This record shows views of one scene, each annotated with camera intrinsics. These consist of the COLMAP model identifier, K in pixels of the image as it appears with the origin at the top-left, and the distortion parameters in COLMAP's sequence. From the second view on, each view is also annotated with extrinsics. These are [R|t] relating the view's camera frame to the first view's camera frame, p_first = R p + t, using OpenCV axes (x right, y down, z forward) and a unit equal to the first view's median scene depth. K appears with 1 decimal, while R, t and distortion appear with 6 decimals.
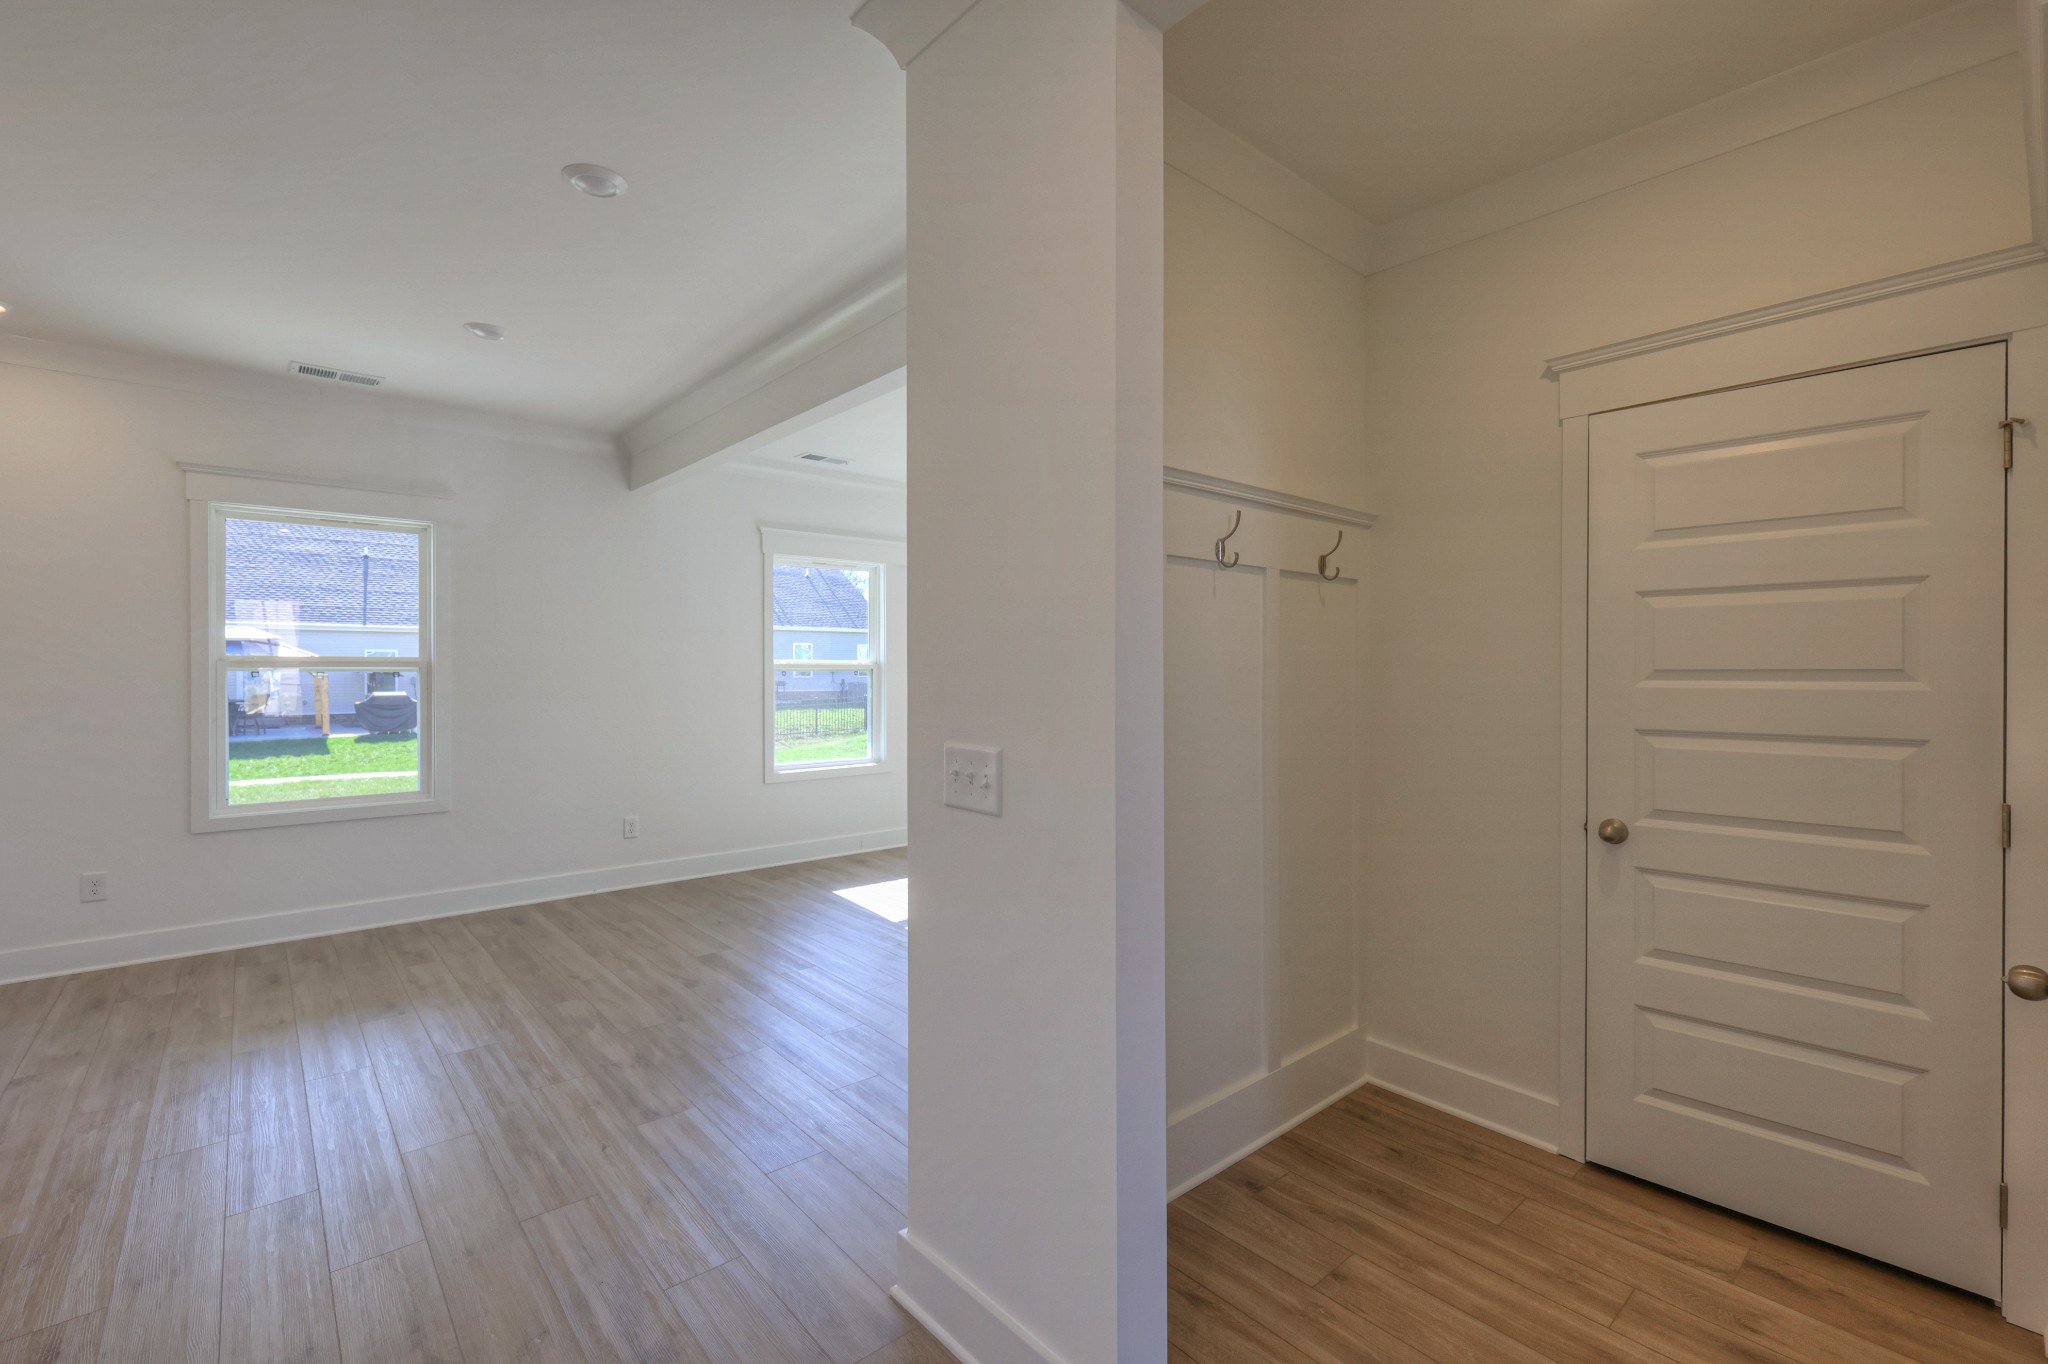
lens RADIAL K [[887.0, 0, 1025.8], [0, 887.0, 671.4], [0, 0, 1]] dist [-0.000417, -0.000196]
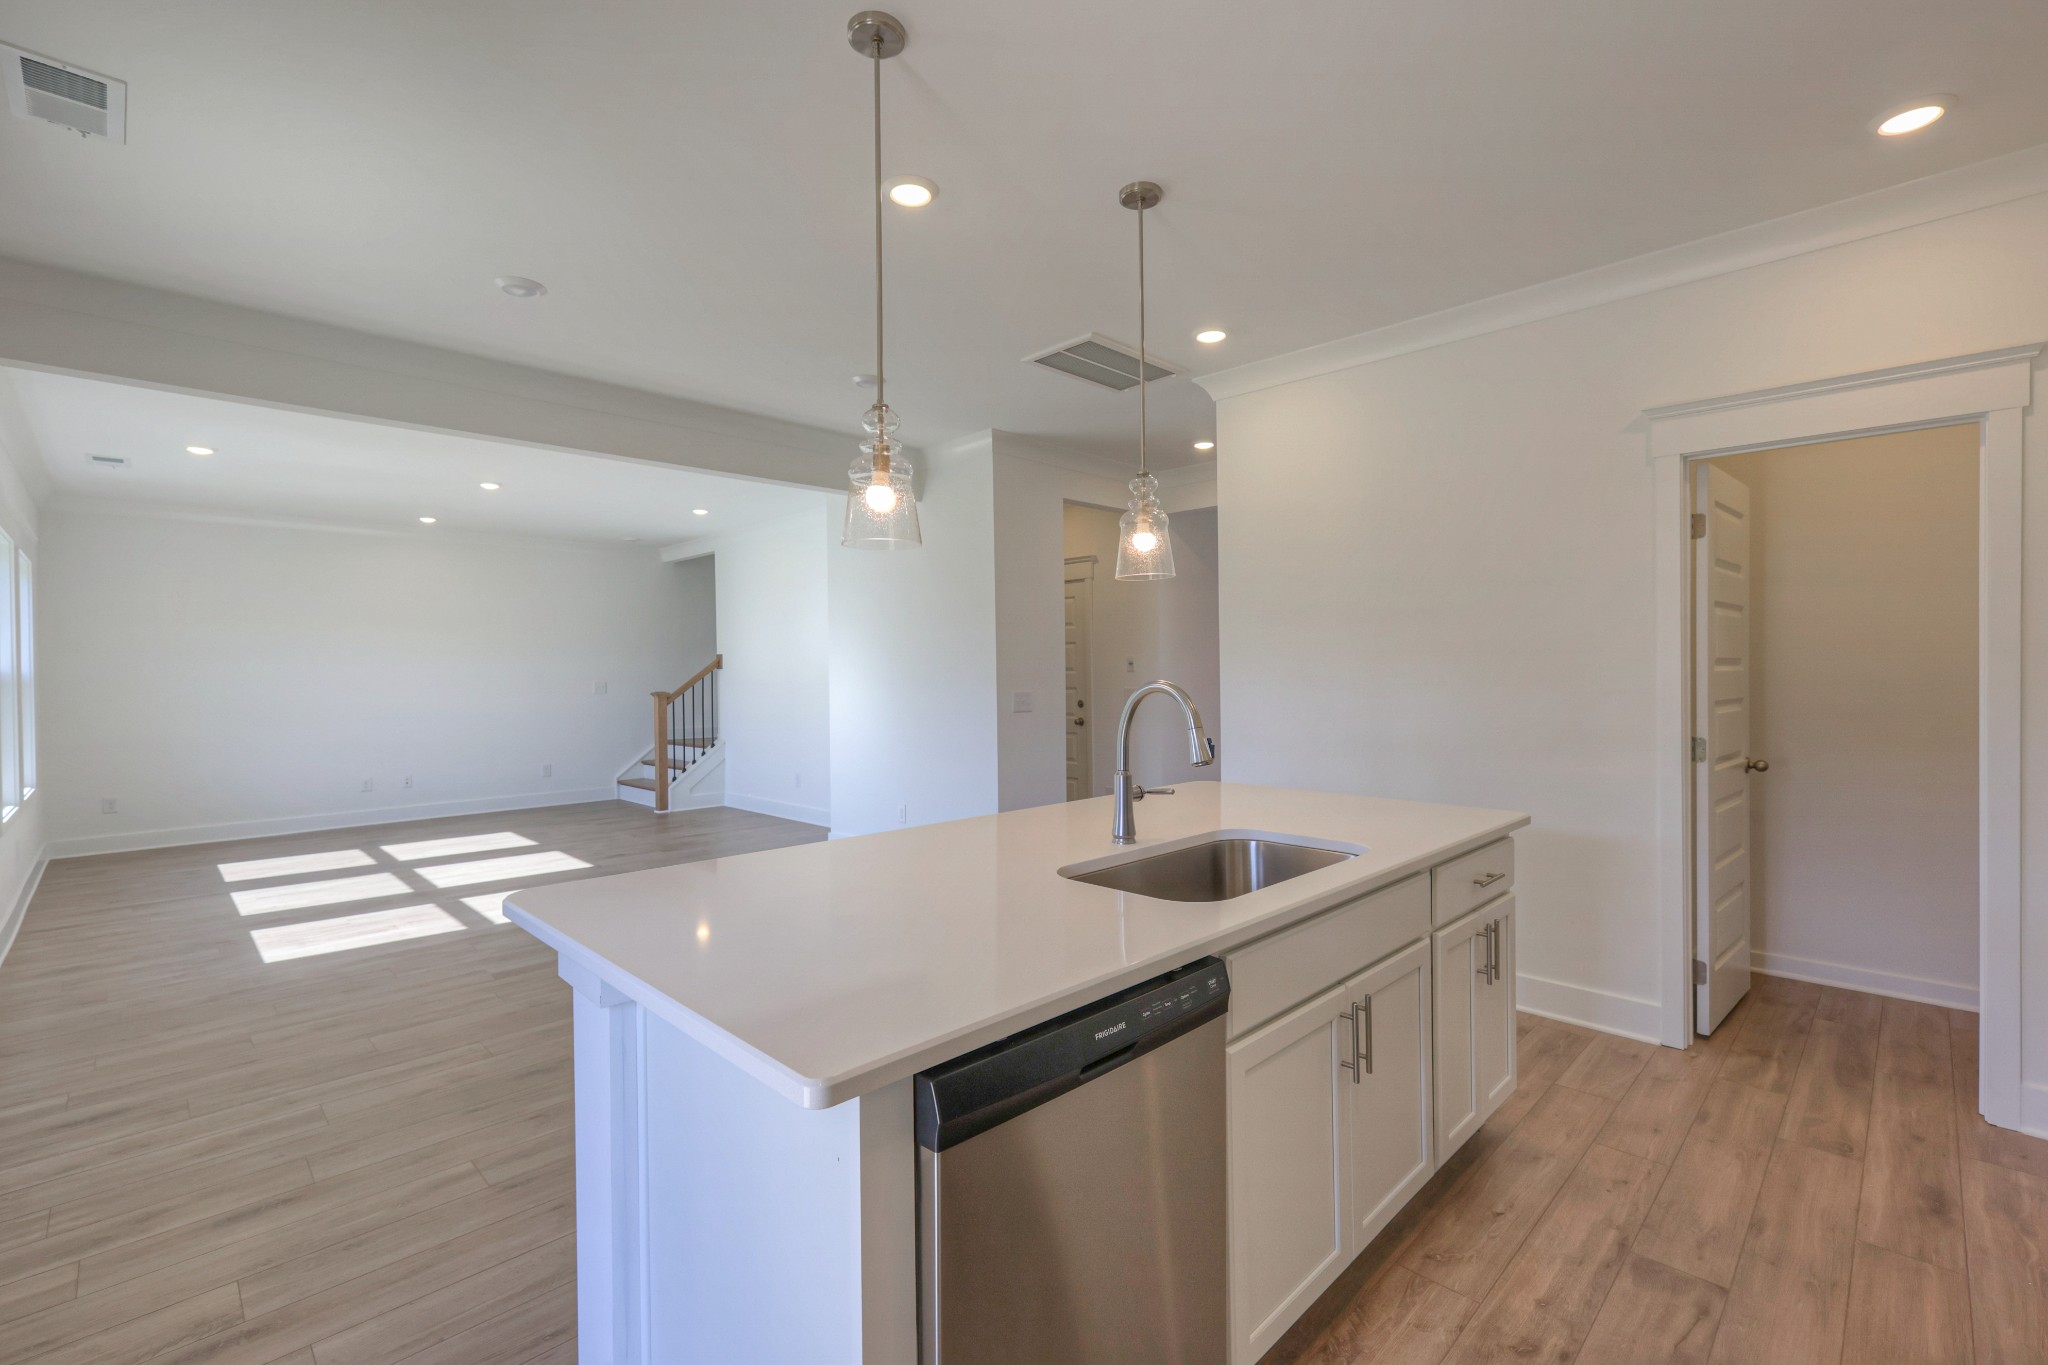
lens RADIAL K [[887.0, 0, 1025.8], [0, 887.0, 671.9], [0, 0, 1]] dist [-0.000417, -0.000196]
pose [[-0.066450, -0.004815, 0.997778, -0.217322], [0.017909, 0.999822, 0.006017, 0.000237], [-0.997629, 0.018270, -0.066352, 0.080902]]
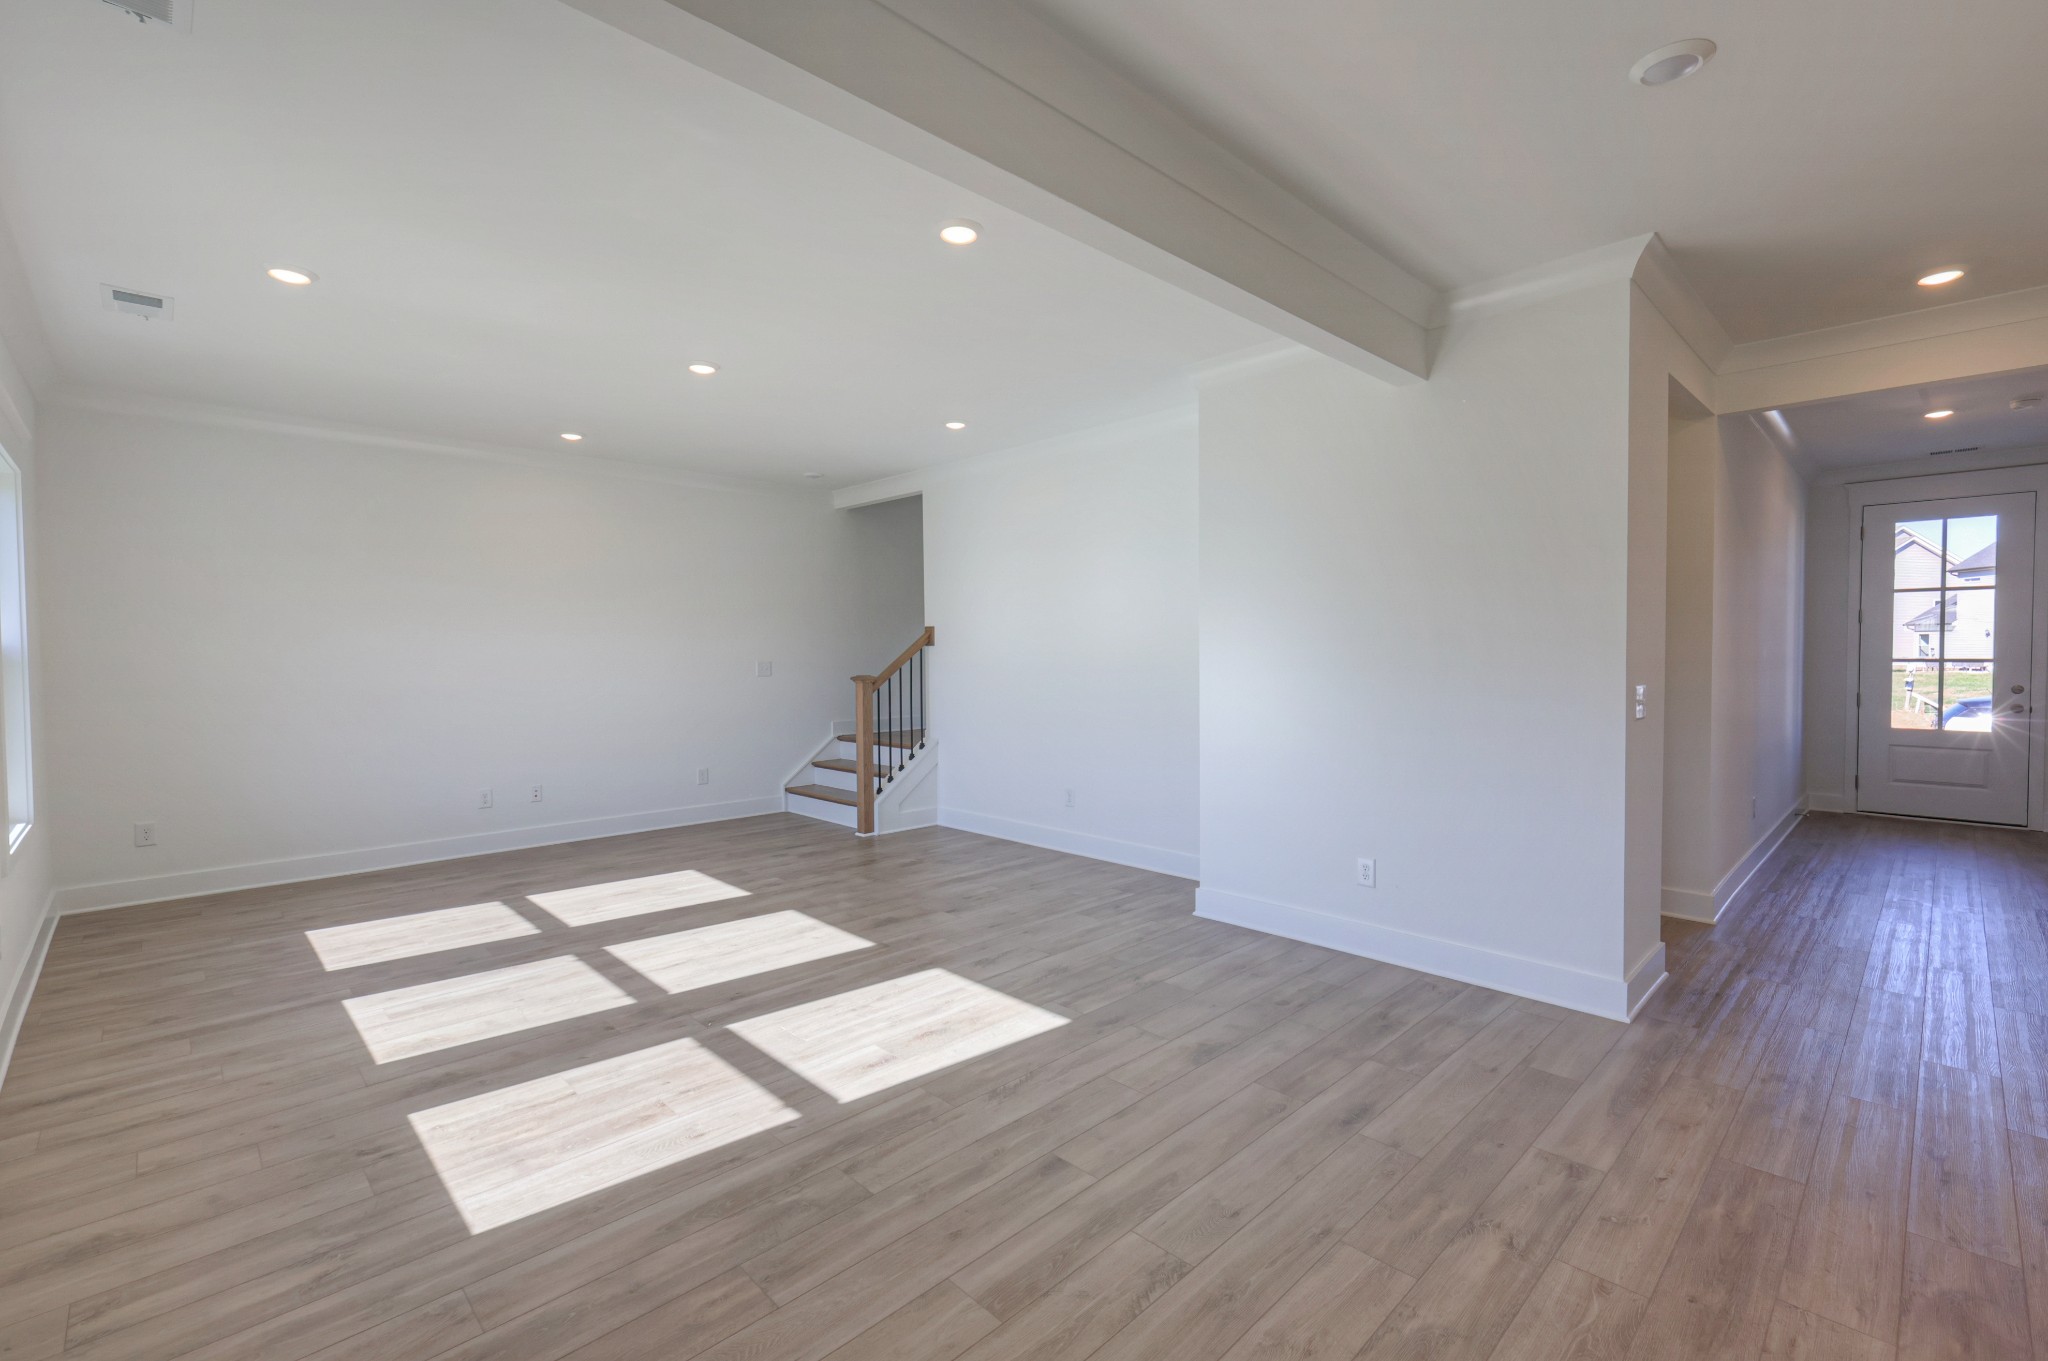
lens RADIAL K [[892.2, 0, 1036.8], [0, 892.2, 673.7], [0, 0, 1]] dist [-0.004070, -0.000303]
pose [[-0.052838, -0.031007, 0.998122, -0.128212], [0.012979, 0.999412, 0.031734, -0.000705], [-0.998519, 0.014632, -0.052404, 0.162070]]
